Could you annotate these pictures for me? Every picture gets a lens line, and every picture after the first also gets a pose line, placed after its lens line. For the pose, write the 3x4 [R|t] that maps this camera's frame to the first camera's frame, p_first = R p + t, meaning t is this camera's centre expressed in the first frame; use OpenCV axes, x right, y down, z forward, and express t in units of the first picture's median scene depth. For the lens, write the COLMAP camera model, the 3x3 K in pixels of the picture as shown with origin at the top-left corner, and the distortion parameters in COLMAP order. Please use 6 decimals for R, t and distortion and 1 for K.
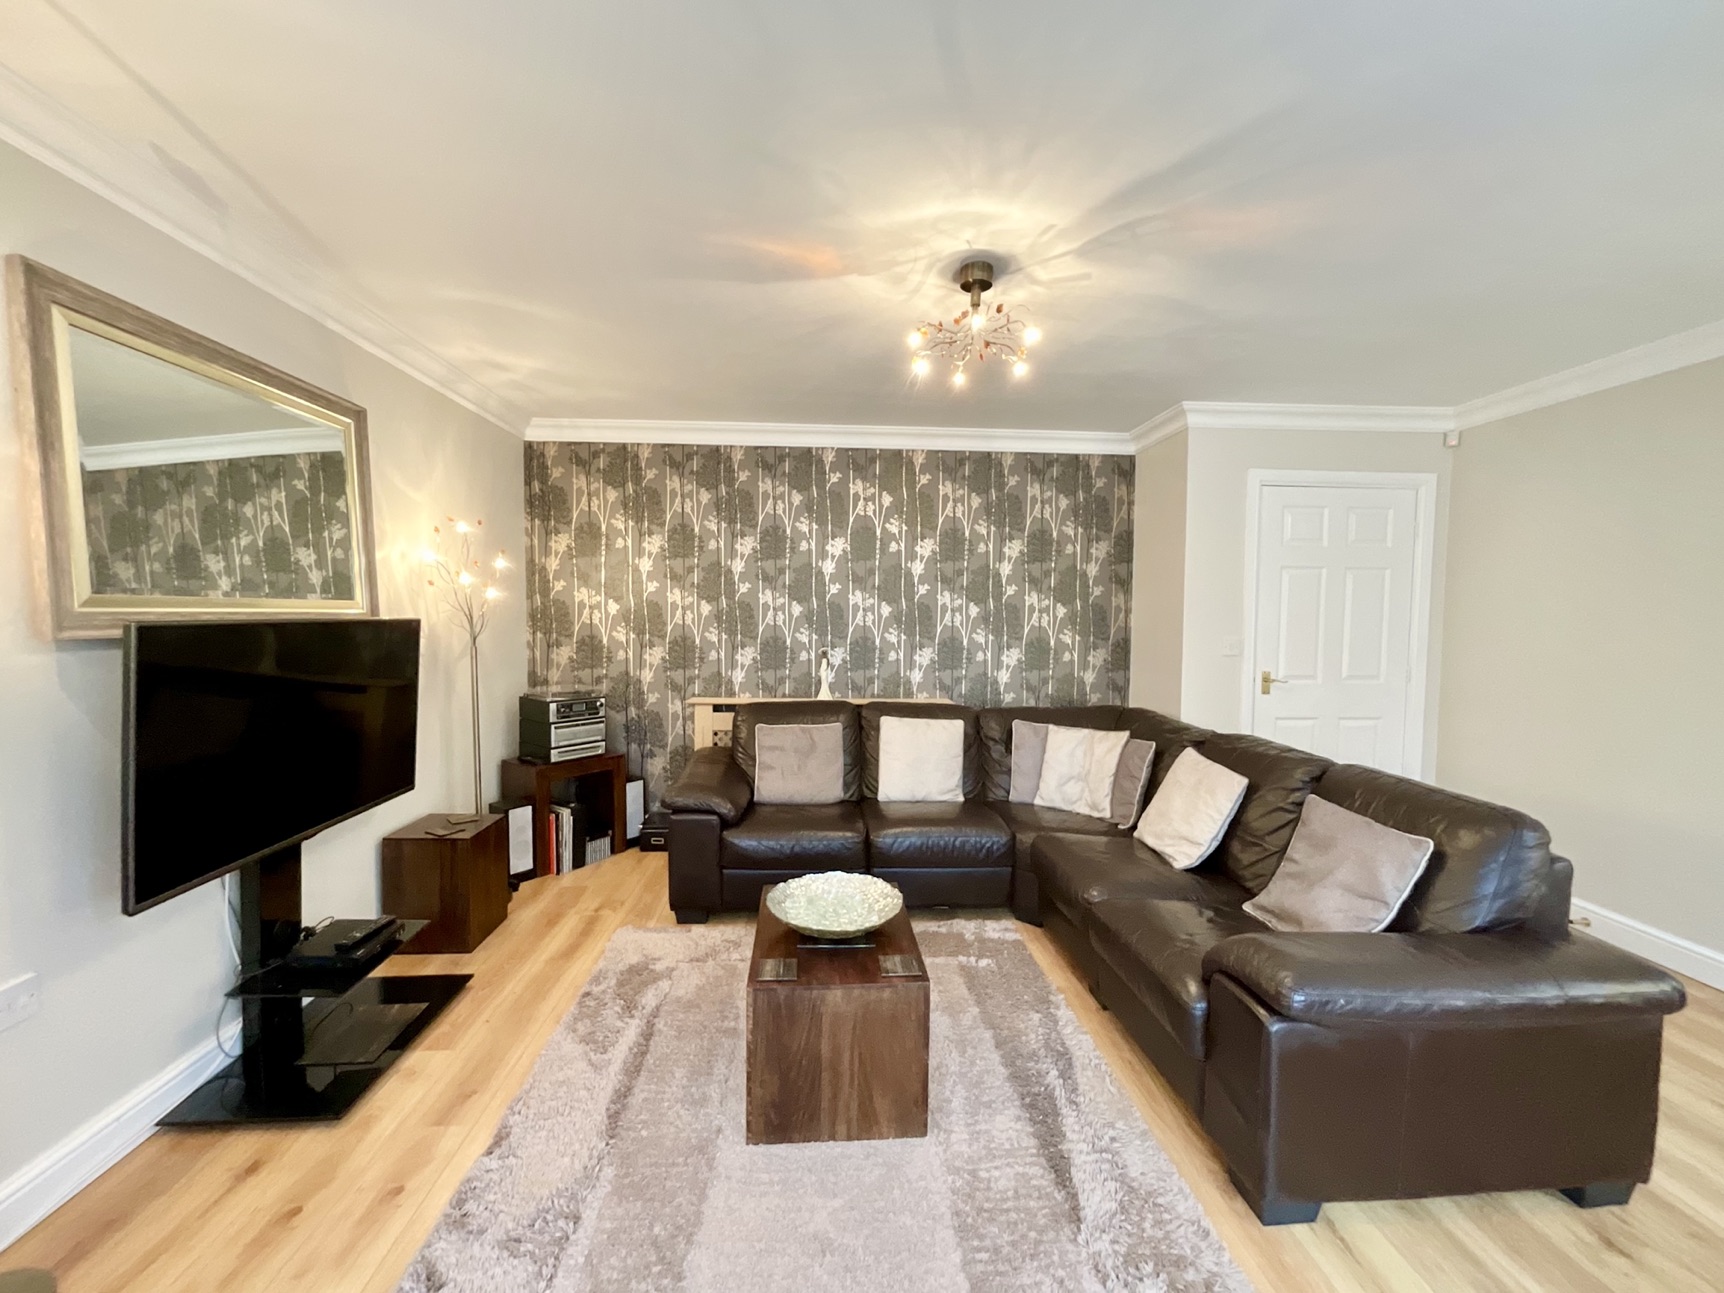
lens RADIAL K [[698.1, 0, 864.0], [0, 698.1, 650.0], [0, 0, 1]] dist [-0.006501, 0.002602]
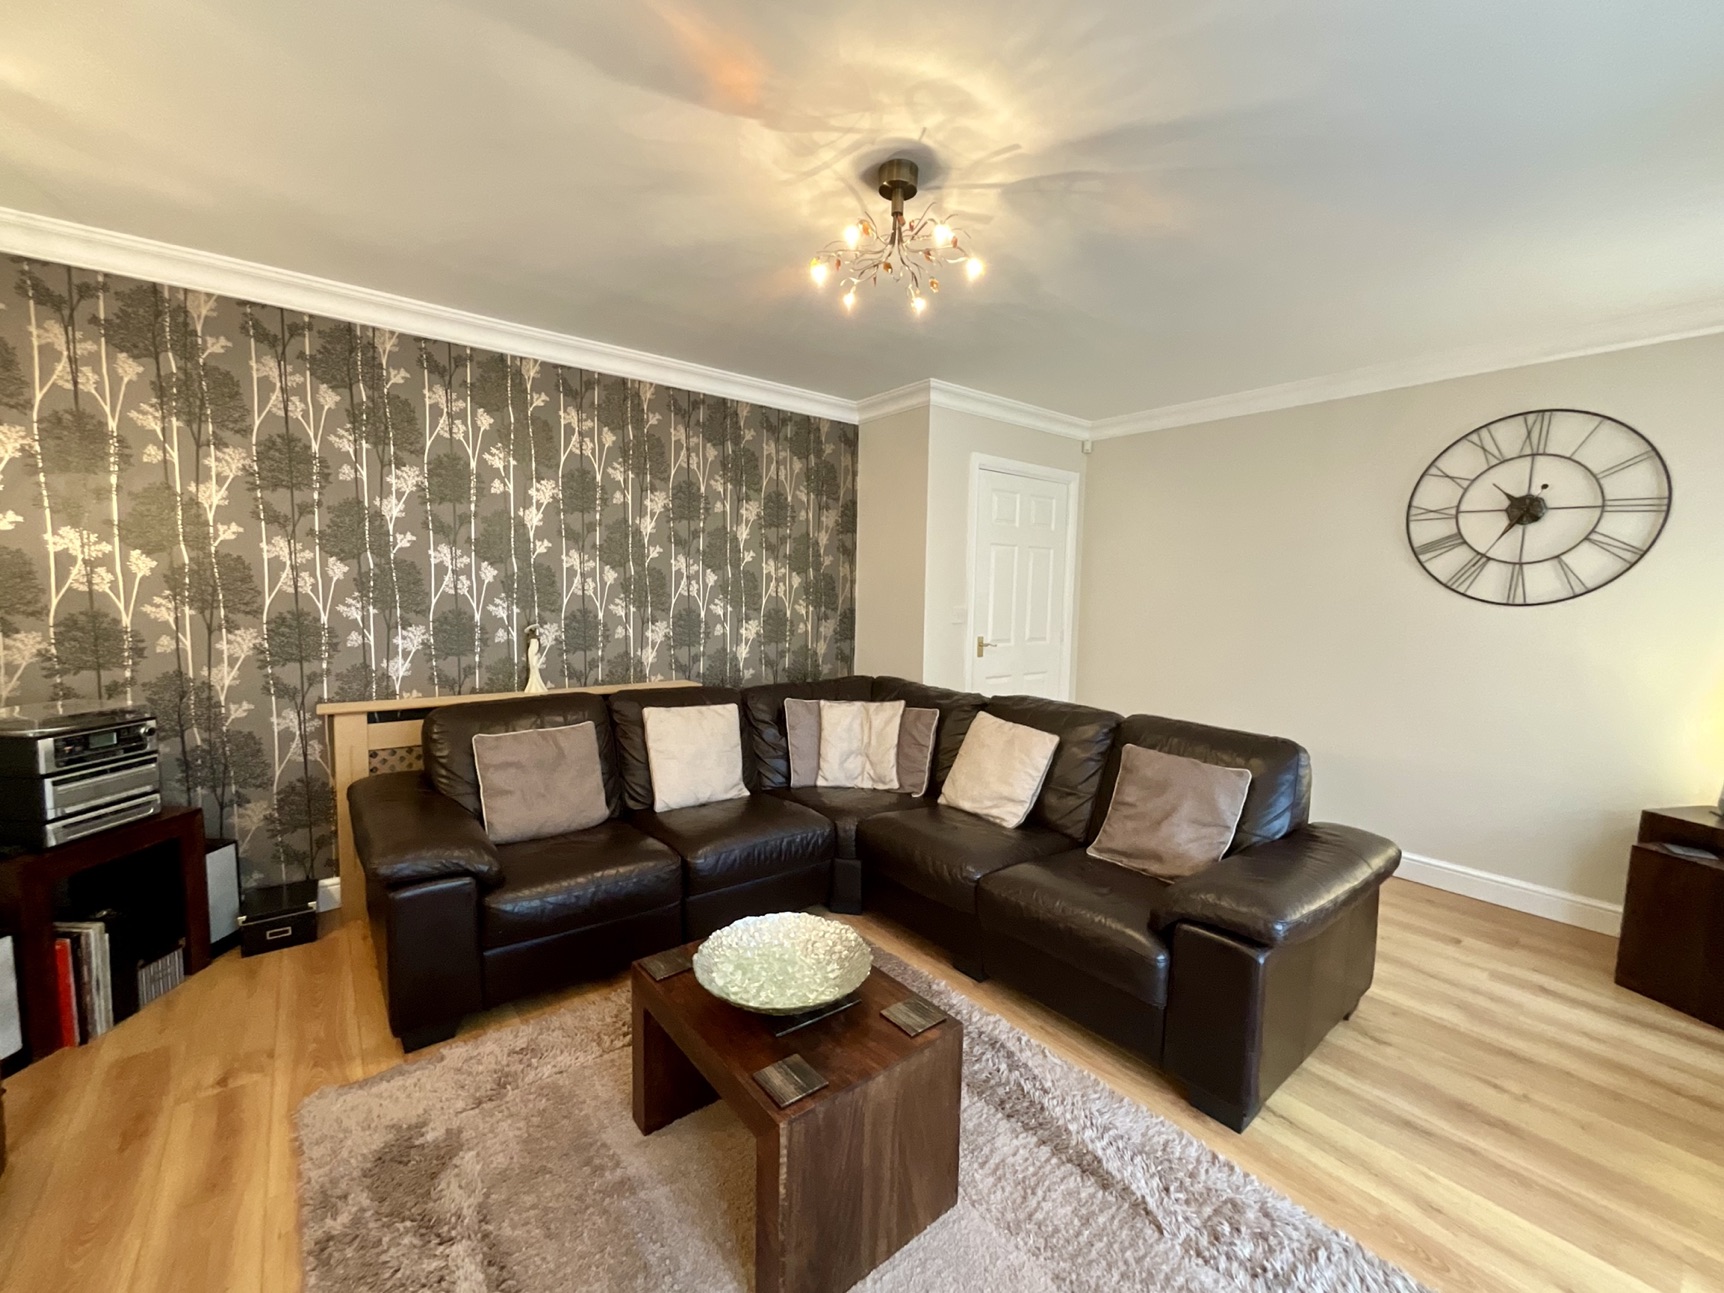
lens RADIAL K [[698.1, 0, 863.5], [0, 698.1, 647.9], [0, 0, 1]] dist [-0.006501, 0.002602]
pose [[0.820448, -0.041727, 0.570197, -0.226541], [0.018578, 0.998752, 0.046357, -0.007203], [-0.571420, -0.027440, 0.820199, 0.194418]]
